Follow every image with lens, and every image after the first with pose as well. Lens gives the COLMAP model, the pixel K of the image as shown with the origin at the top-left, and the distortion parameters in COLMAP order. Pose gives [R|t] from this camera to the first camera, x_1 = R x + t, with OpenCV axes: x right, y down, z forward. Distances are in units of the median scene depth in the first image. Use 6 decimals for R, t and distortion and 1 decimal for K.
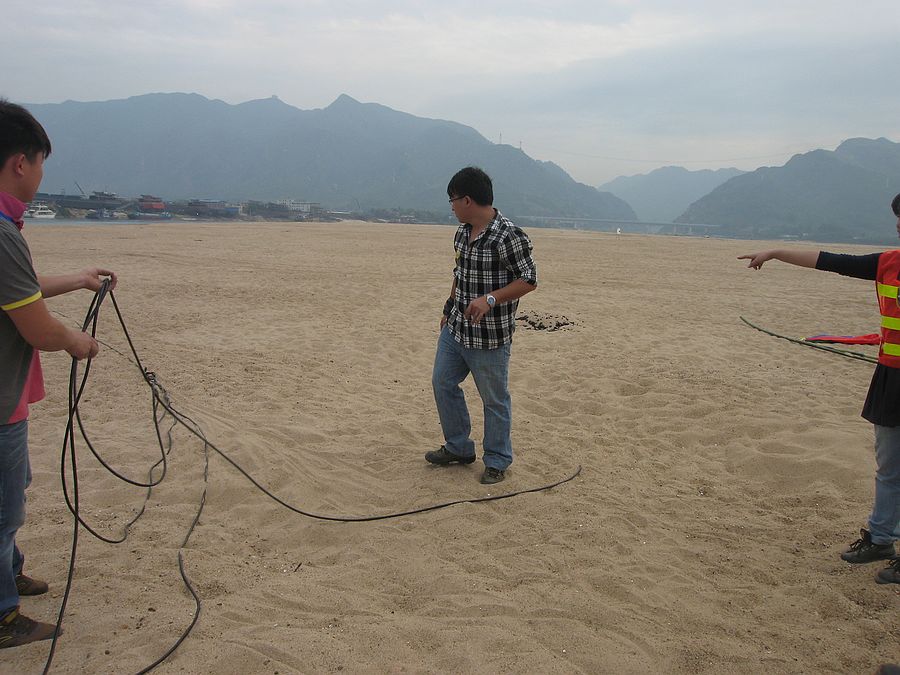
lens RADIAL K [[741.0, 0, 453.2], [0, 741.0, 340.8], [0, 0, 1]] dist [-0.136290, 0.094458]
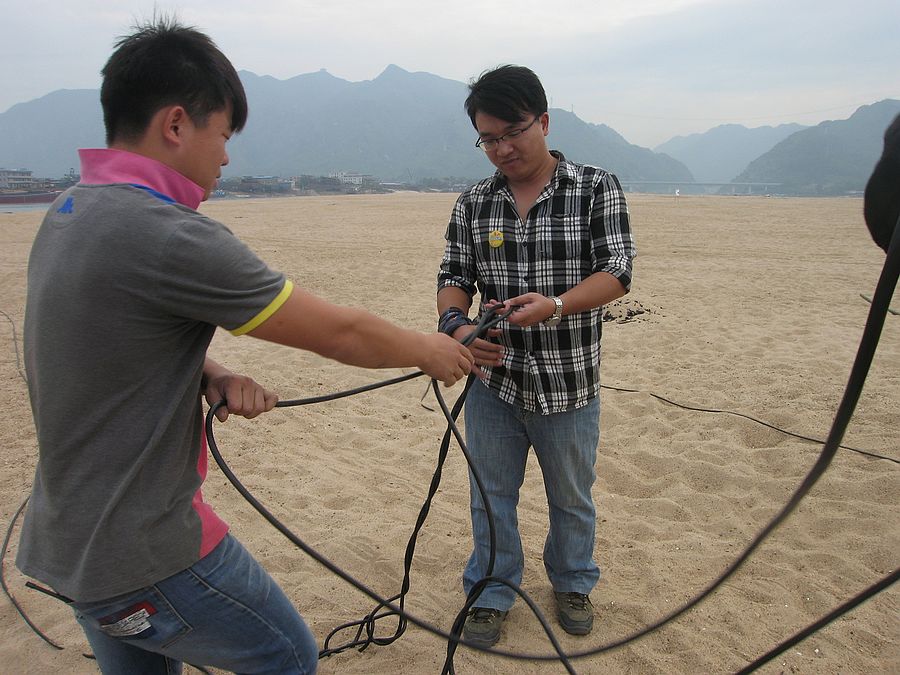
lens RADIAL K [[741.0, 0, 457.4], [0, 741.0, 332.4], [0, 0, 1]] dist [-0.136290, 0.094458]
pose [[0.997204, -0.024035, -0.070750, 0.009054], [0.026218, 0.999203, 0.030085, -0.017511], [0.069970, -0.031856, 0.997040, 0.127327]]
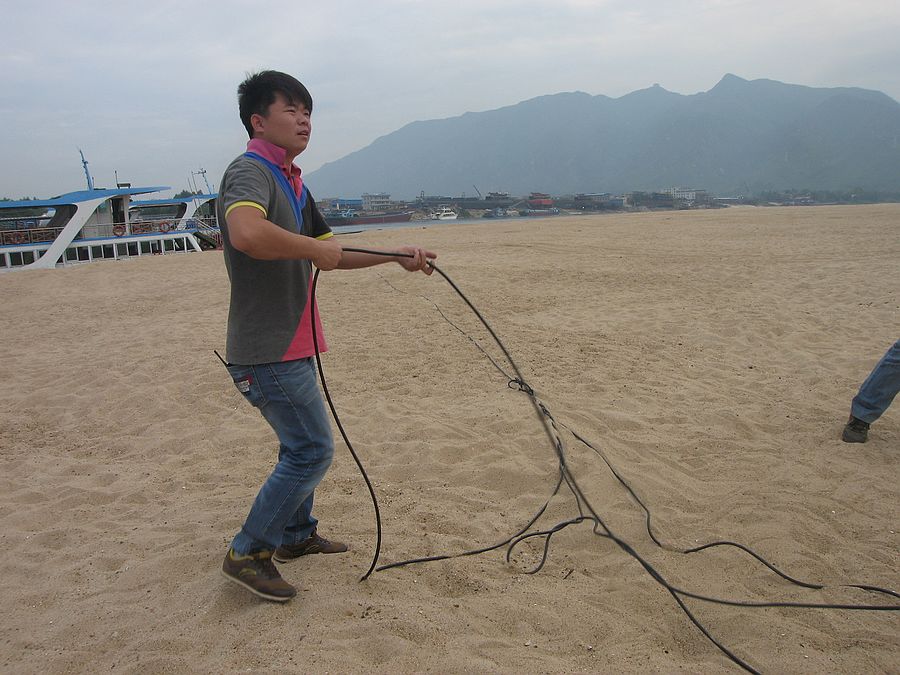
lens RADIAL K [[741.0, 0, 452.3], [0, 741.0, 333.4], [0, 0, 1]] dist [-0.136290, 0.094458]
pose [[0.870671, 0.008834, -0.491787, 0.014261], [-0.007545, 0.999961, 0.004604, 0.005428], [0.491808, -0.000298, 0.870704, 0.035903]]
